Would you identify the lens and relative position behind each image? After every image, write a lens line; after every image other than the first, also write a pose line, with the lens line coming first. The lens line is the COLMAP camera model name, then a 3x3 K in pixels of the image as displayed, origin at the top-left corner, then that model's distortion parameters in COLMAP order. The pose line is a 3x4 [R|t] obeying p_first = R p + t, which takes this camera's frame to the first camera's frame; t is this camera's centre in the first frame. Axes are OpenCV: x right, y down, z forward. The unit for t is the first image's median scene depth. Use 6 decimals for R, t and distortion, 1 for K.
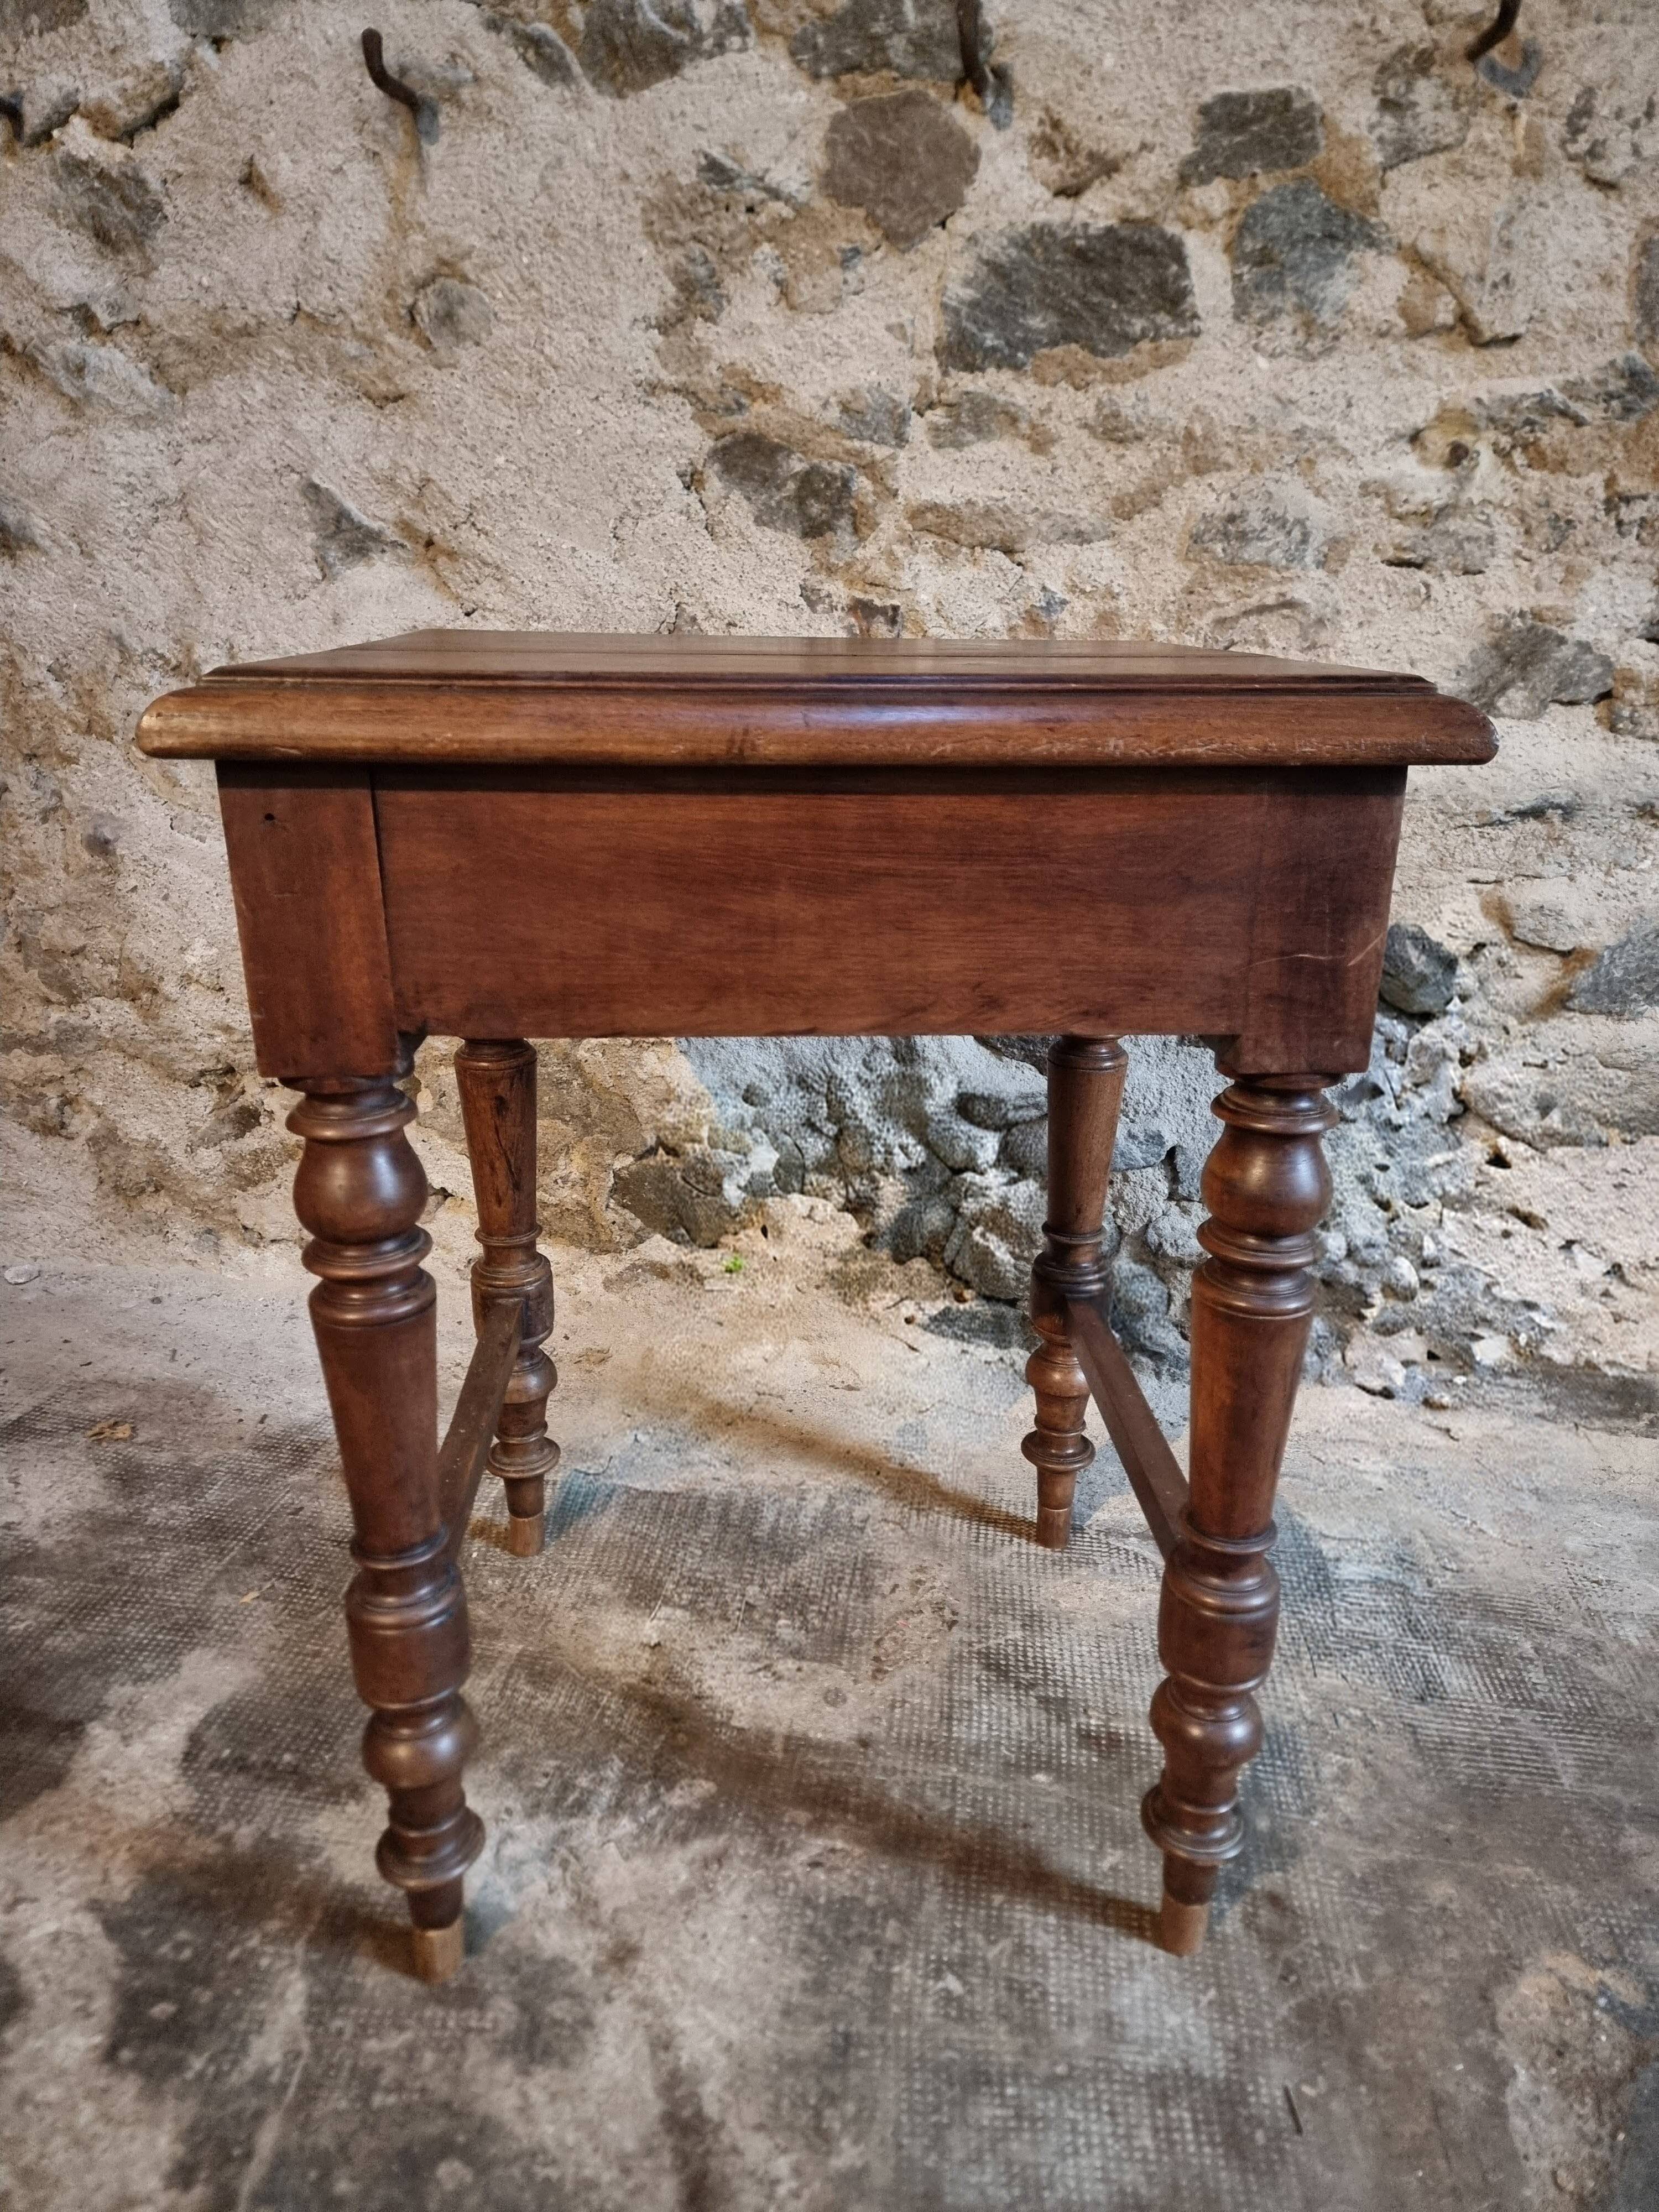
lens RADIAL K [[1529.4, 0, 812.0], [0, 1529.4, 1107.2], [0, 0, 1]] dist [0.074799, -0.072079]
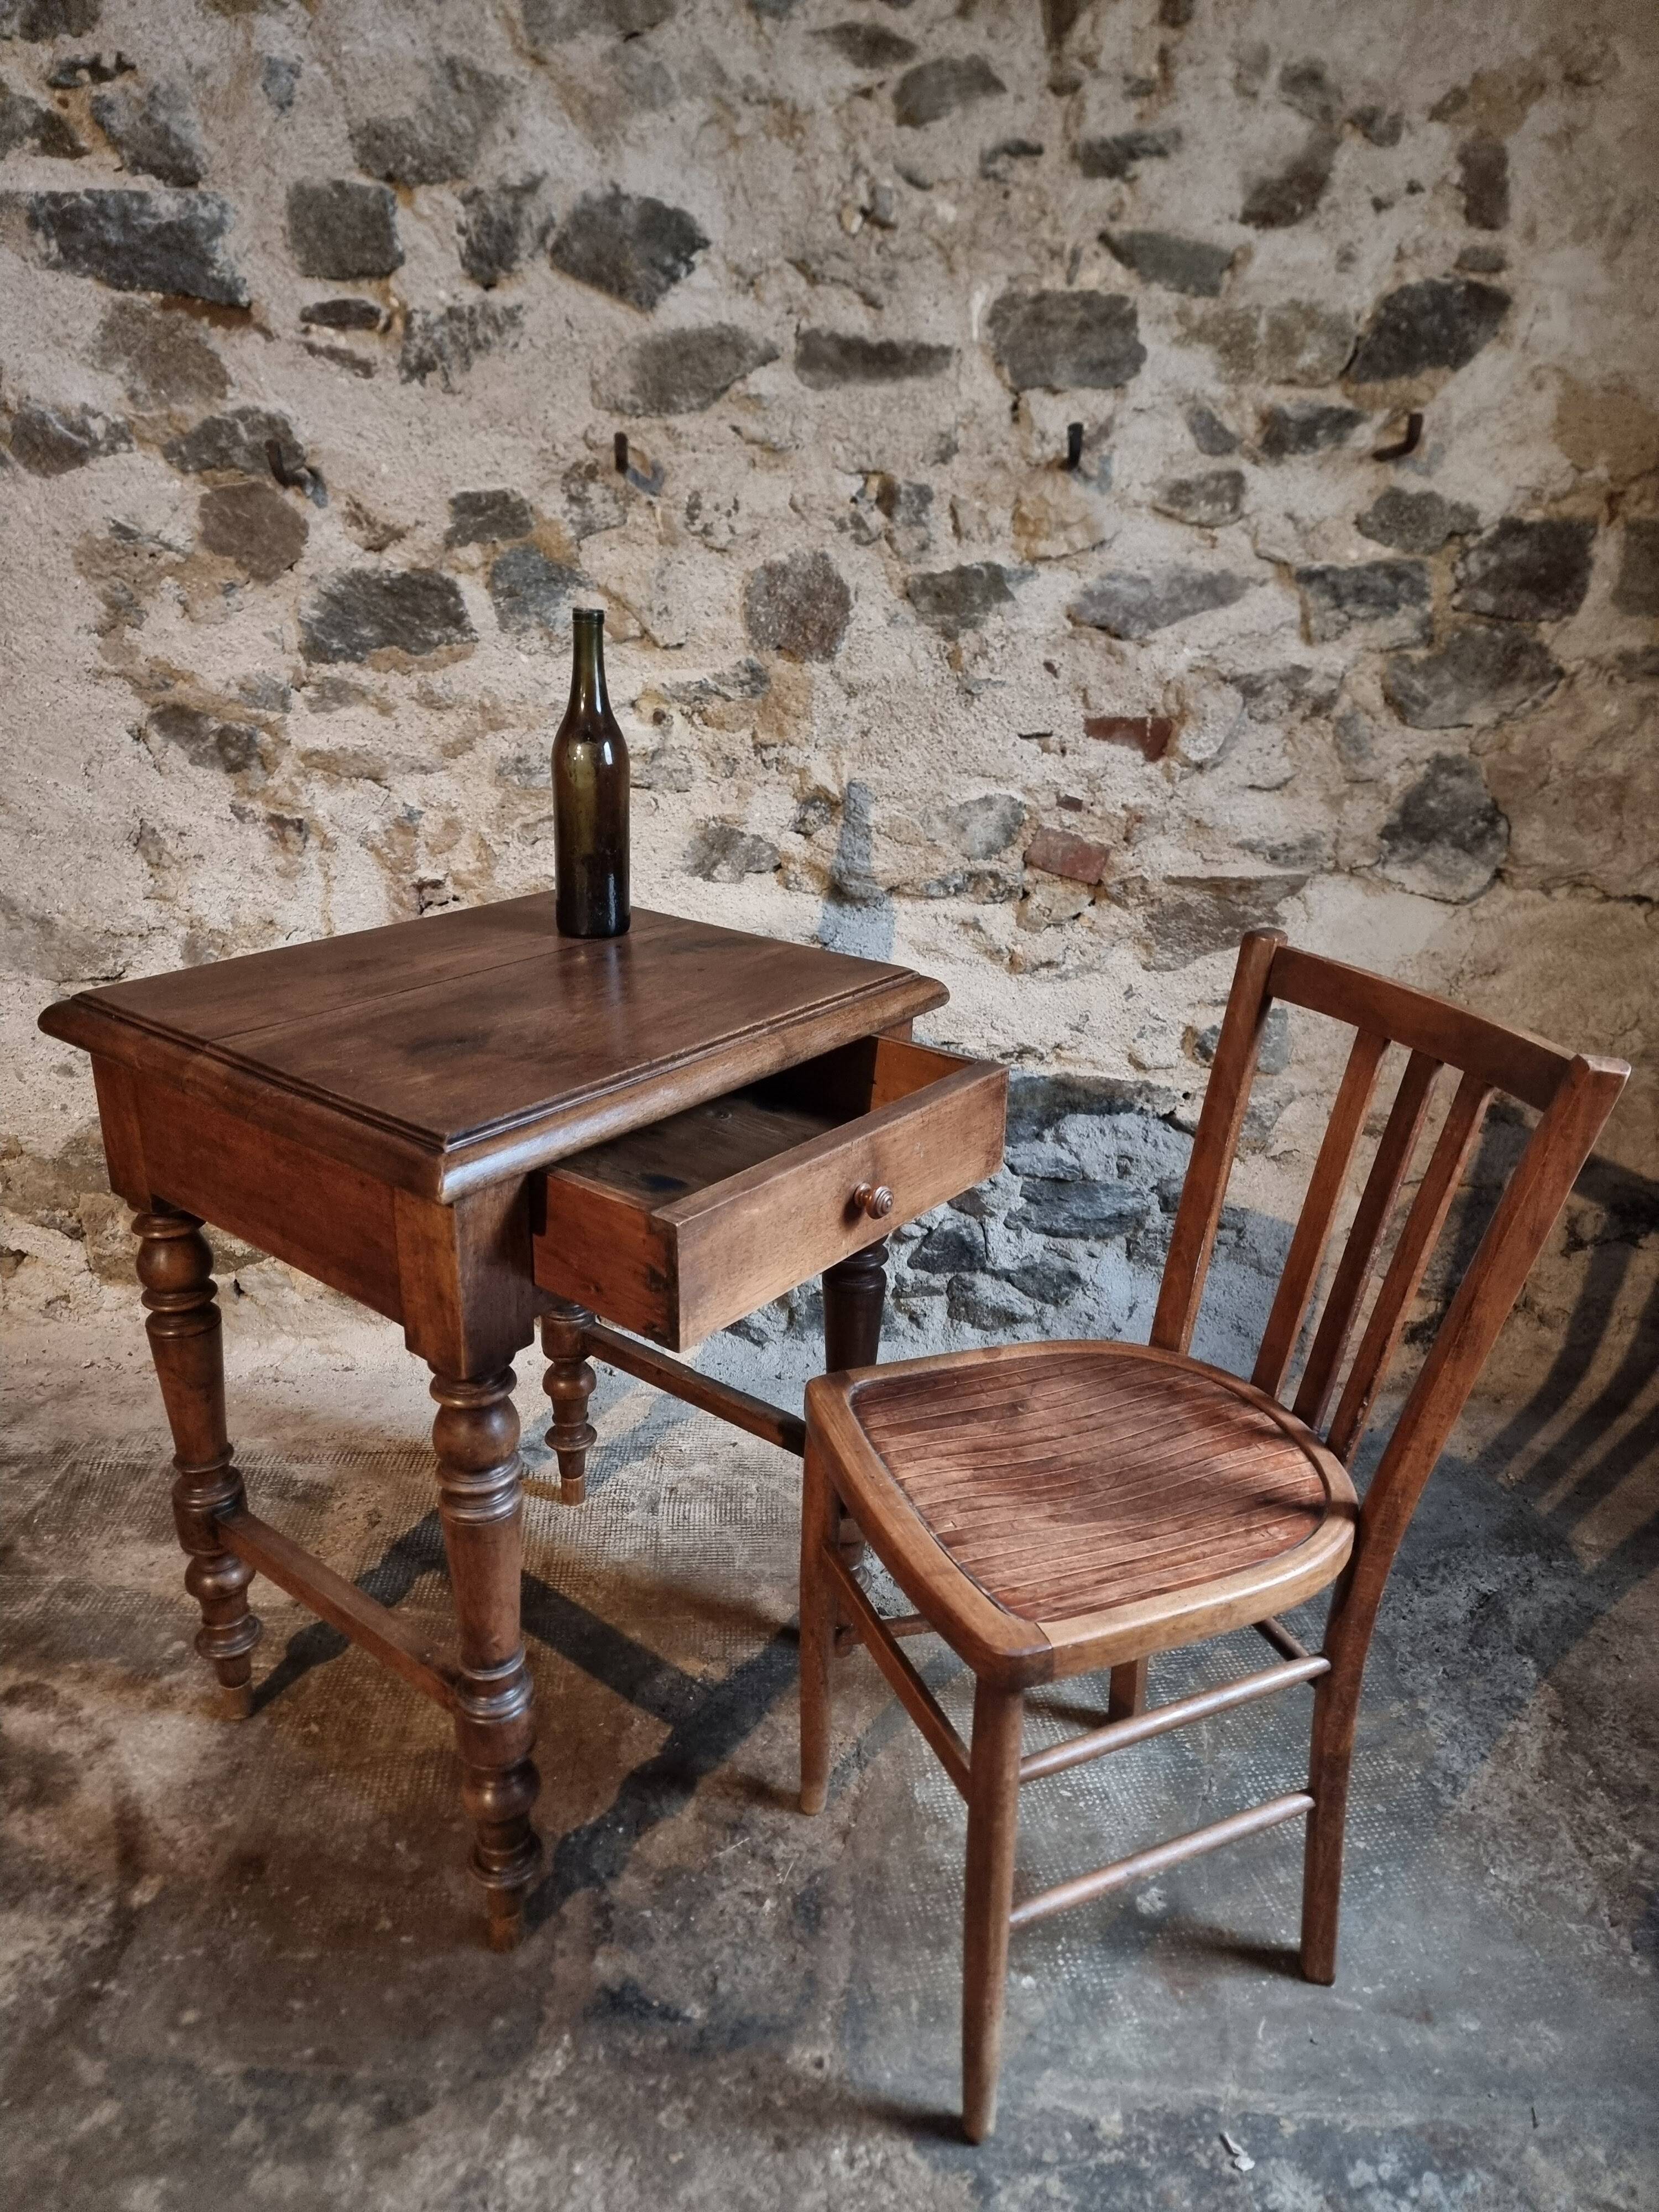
lens RADIAL K [[1511.5, 0, 801.3], [0, 1511.5, 1108.1], [0, 0, 1]] dist [0.066515, -0.065143]
pose [[0.985765, -0.083362, 0.146009, 0.299956], [0.078204, 0.996105, 0.040727, -0.088646], [-0.148836, -0.028728, 0.988445, -0.485043]]
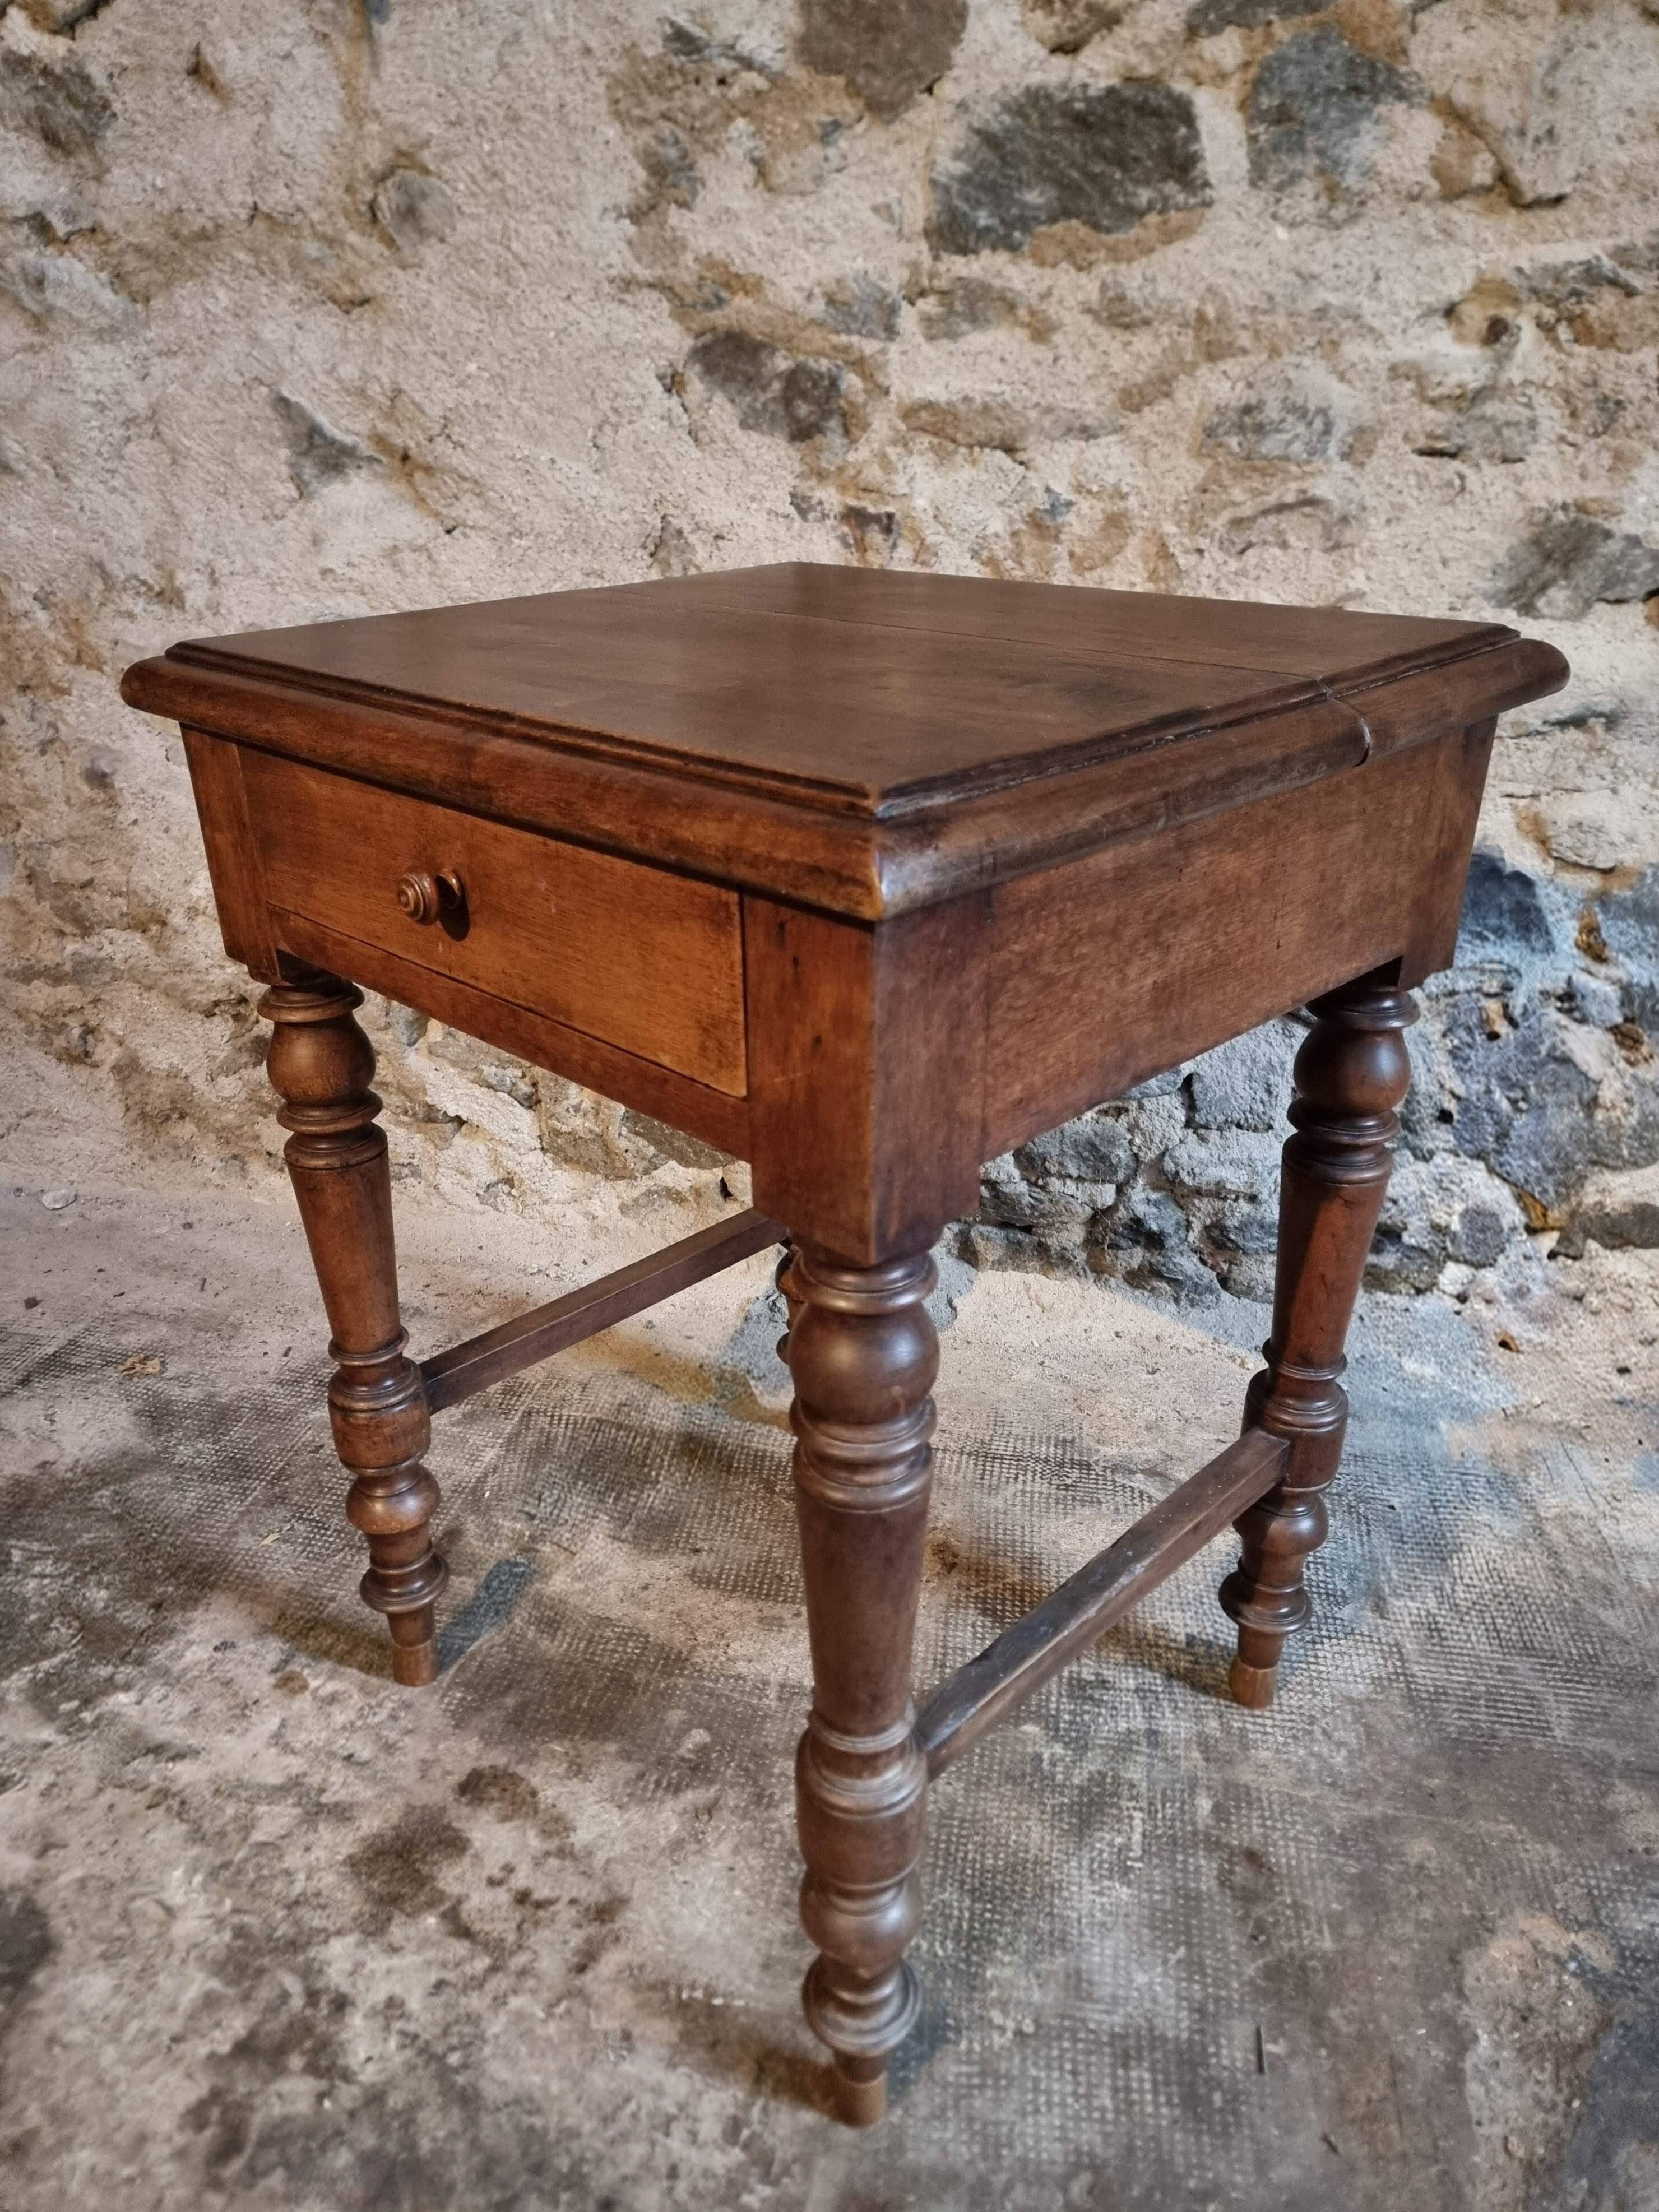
lens RADIAL K [[1551.2, 0, 803.9], [0, 1551.2, 1105.6], [0, 0, 1]] dist [0.073521, -0.071423]
pose [[0.998375, -0.014541, -0.055100, 0.052372], [0.020100, 0.994610, 0.101722, -0.067851], [0.053324, -0.102664, 0.993286, 0.008755]]
